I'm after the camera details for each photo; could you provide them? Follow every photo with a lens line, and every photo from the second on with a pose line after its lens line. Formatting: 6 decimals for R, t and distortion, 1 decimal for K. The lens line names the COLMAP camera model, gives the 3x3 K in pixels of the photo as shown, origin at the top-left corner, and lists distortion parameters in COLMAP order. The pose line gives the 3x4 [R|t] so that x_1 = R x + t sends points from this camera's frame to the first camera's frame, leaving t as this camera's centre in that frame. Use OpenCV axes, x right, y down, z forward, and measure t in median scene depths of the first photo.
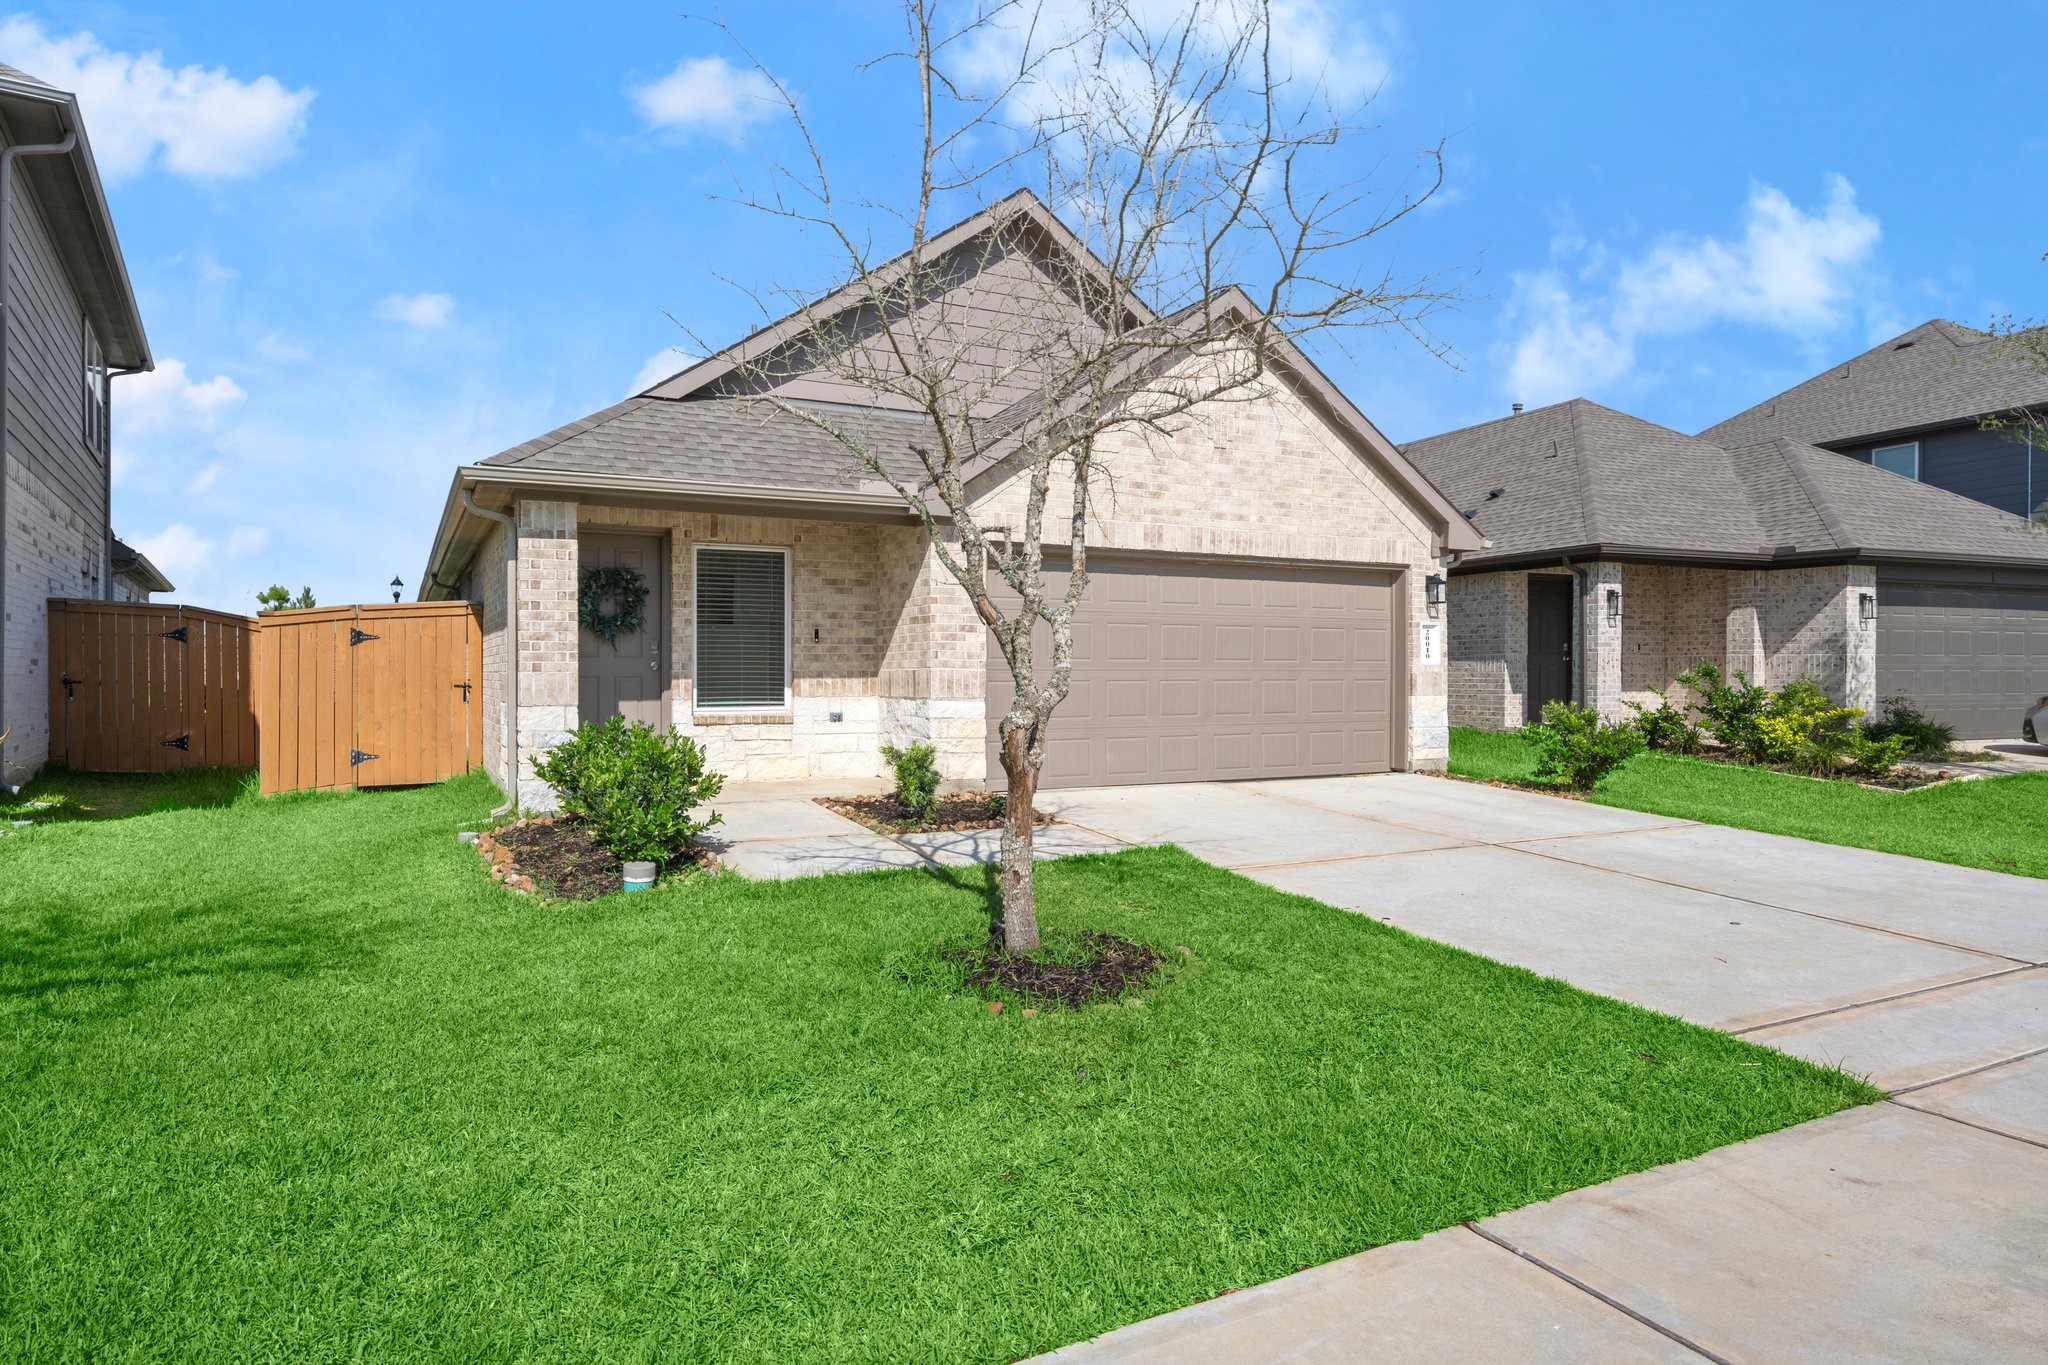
lens RADIAL K [[1197.7, 0, 1033.8], [0, 1197.7, 680.0], [0, 0, 1]] dist [0.001881, 0.000046]
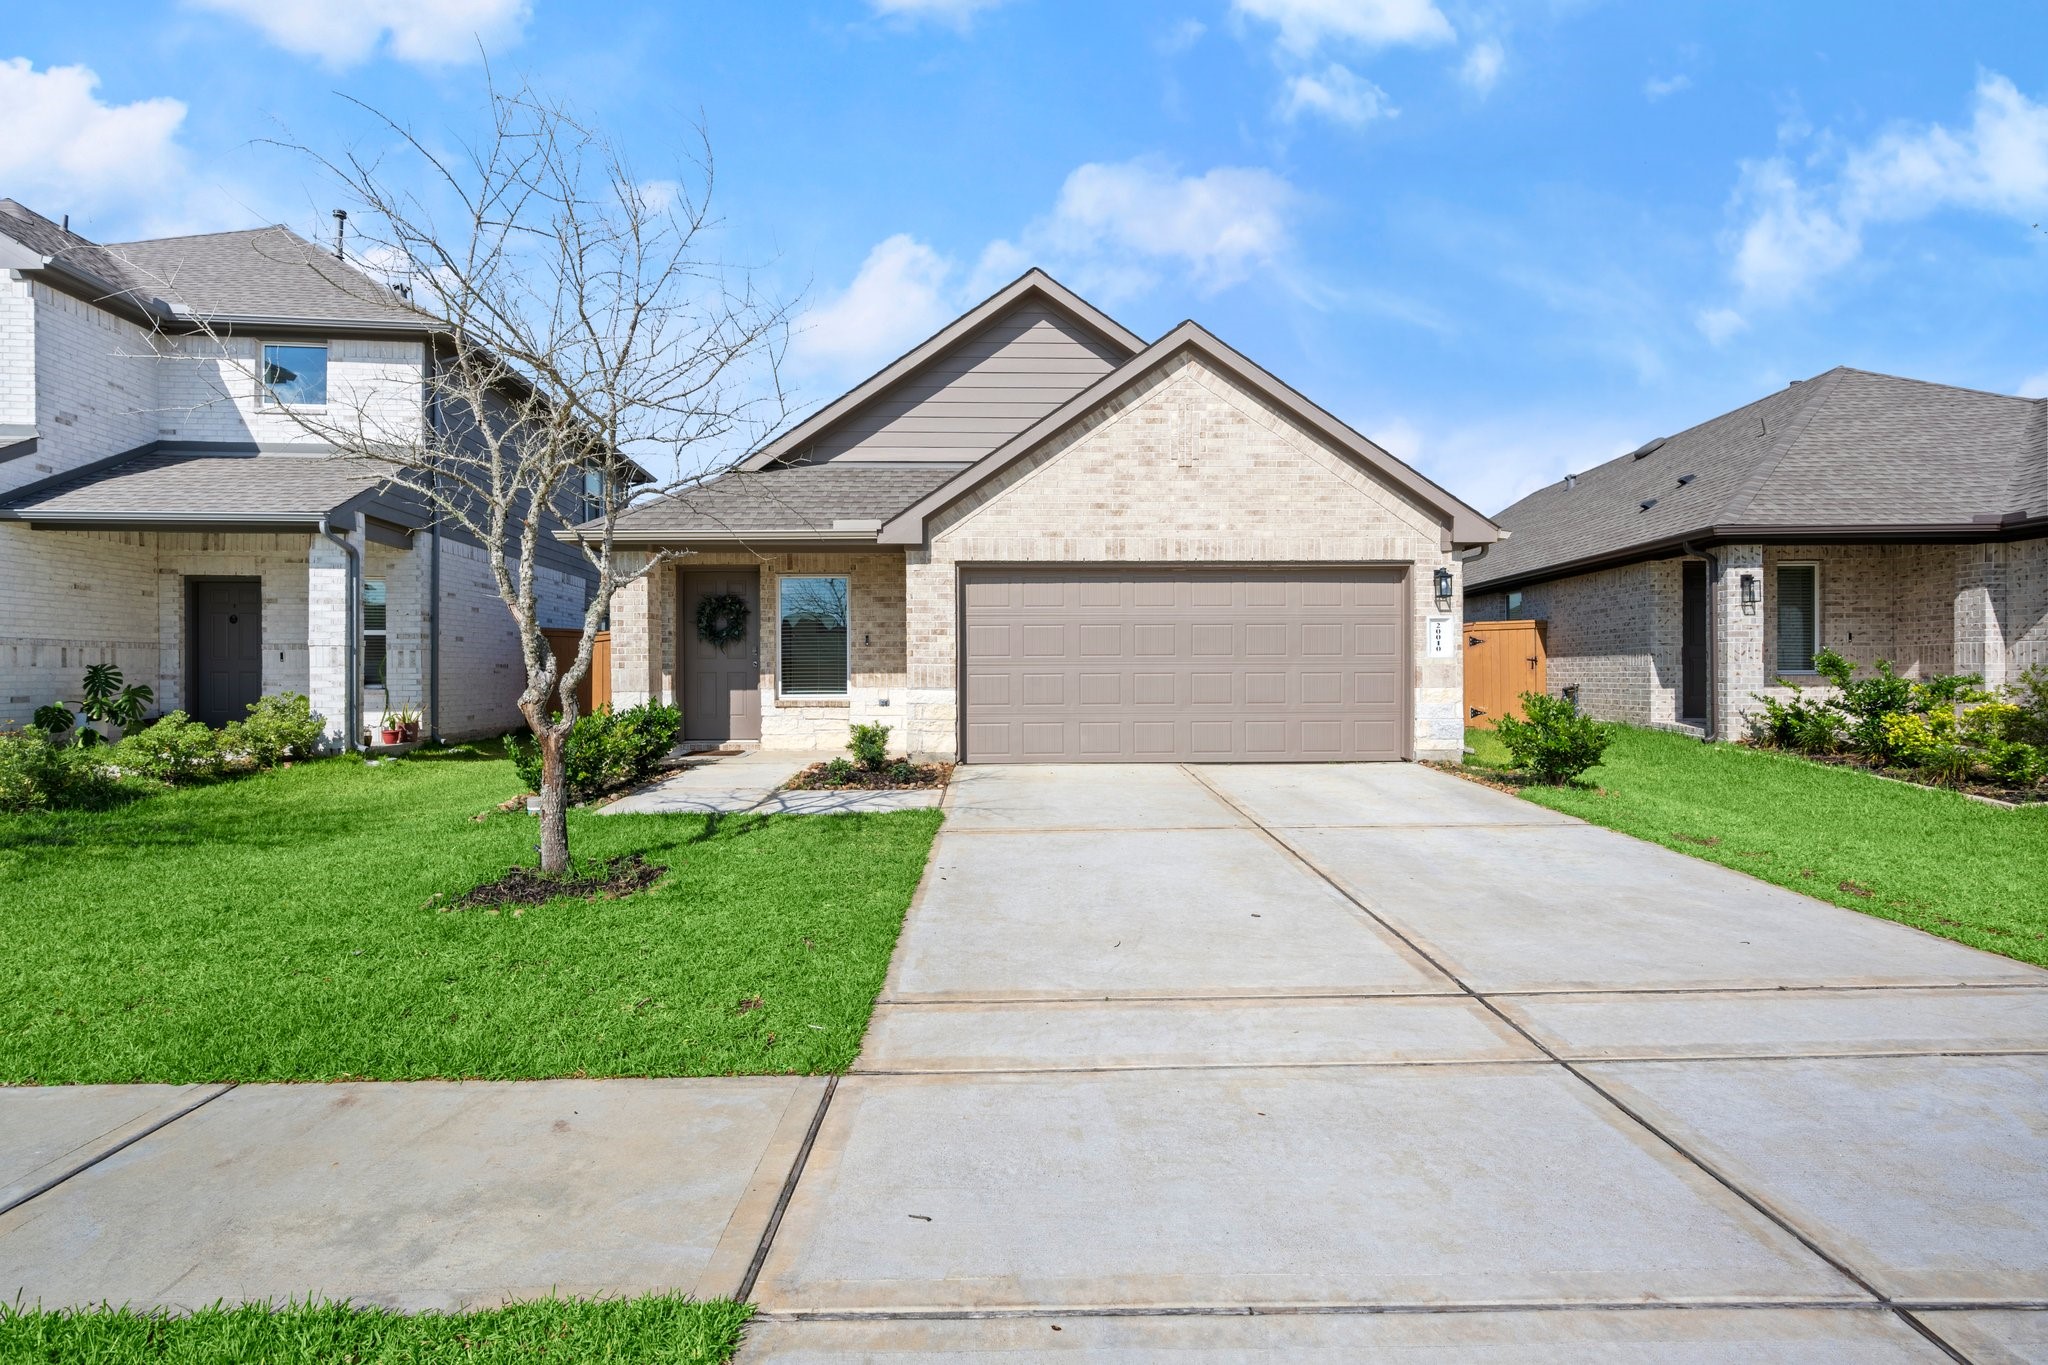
lens RADIAL K [[966.4, 0, 1034.3], [0, 966.4, 680.2], [0, 0, 1]] dist [-0.000701, 0.000022]
pose [[0.897656, -0.002315, -0.440691, 0.425147], [0.001829, 0.999997, -0.001527, 0.007933], [0.440694, 0.000565, 0.897657, 0.123471]]
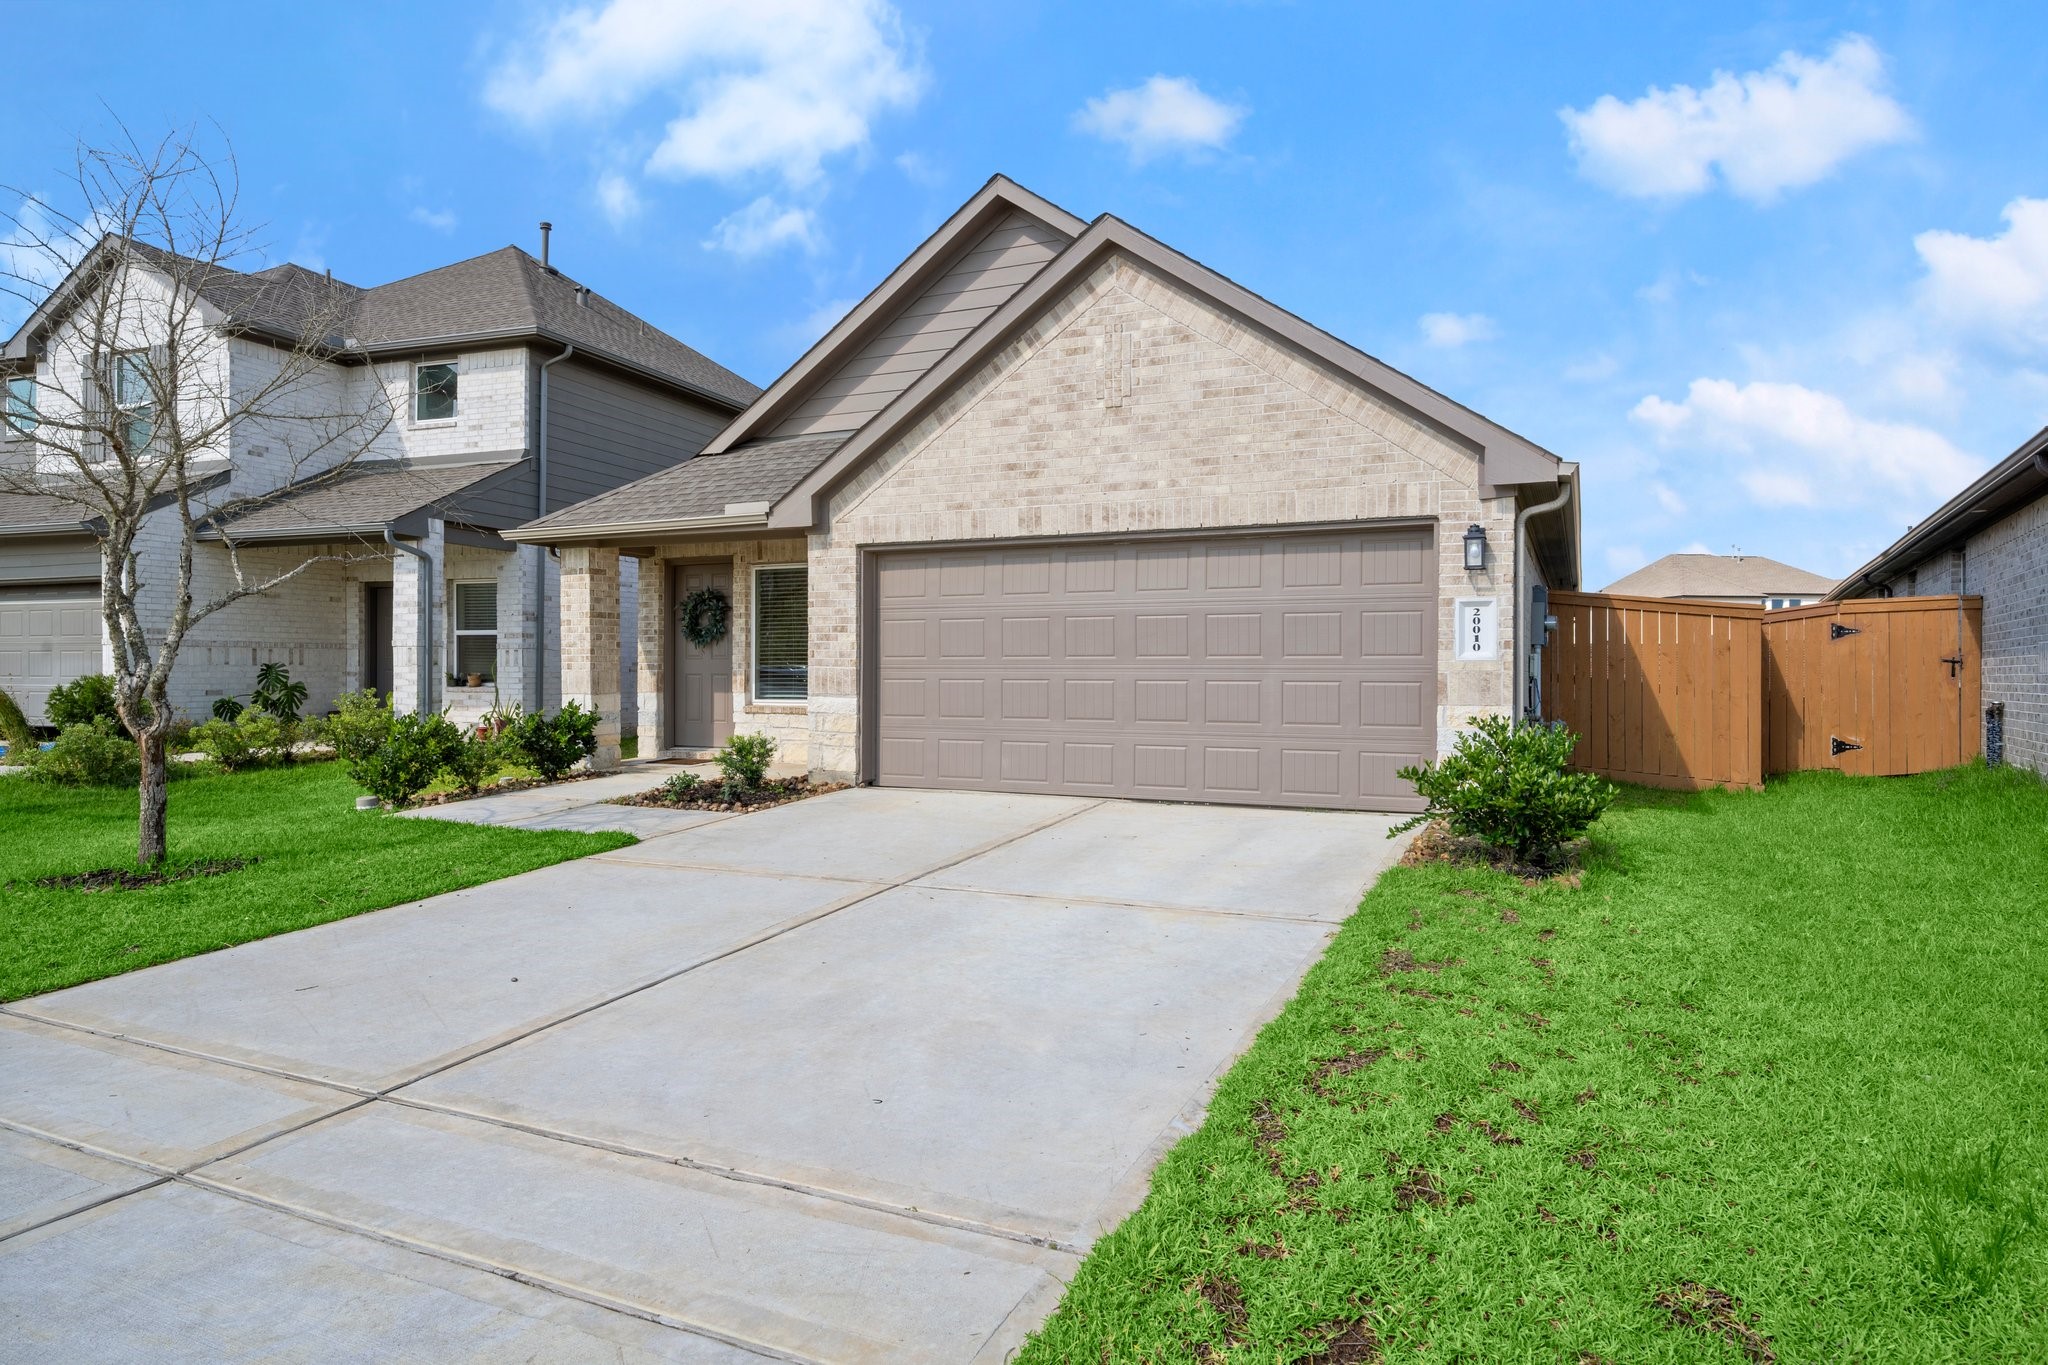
lens RADIAL K [[1197.7, 0, 1029.7], [0, 1197.7, 676.1], [0, 0, 1]] dist [0.001881, 0.000046]
pose [[0.609699, 0.003234, -0.792627, 0.789371], [-0.008111, 0.999965, -0.002159, -0.000349], [0.792592, 0.007745, 0.609703, 0.433106]]
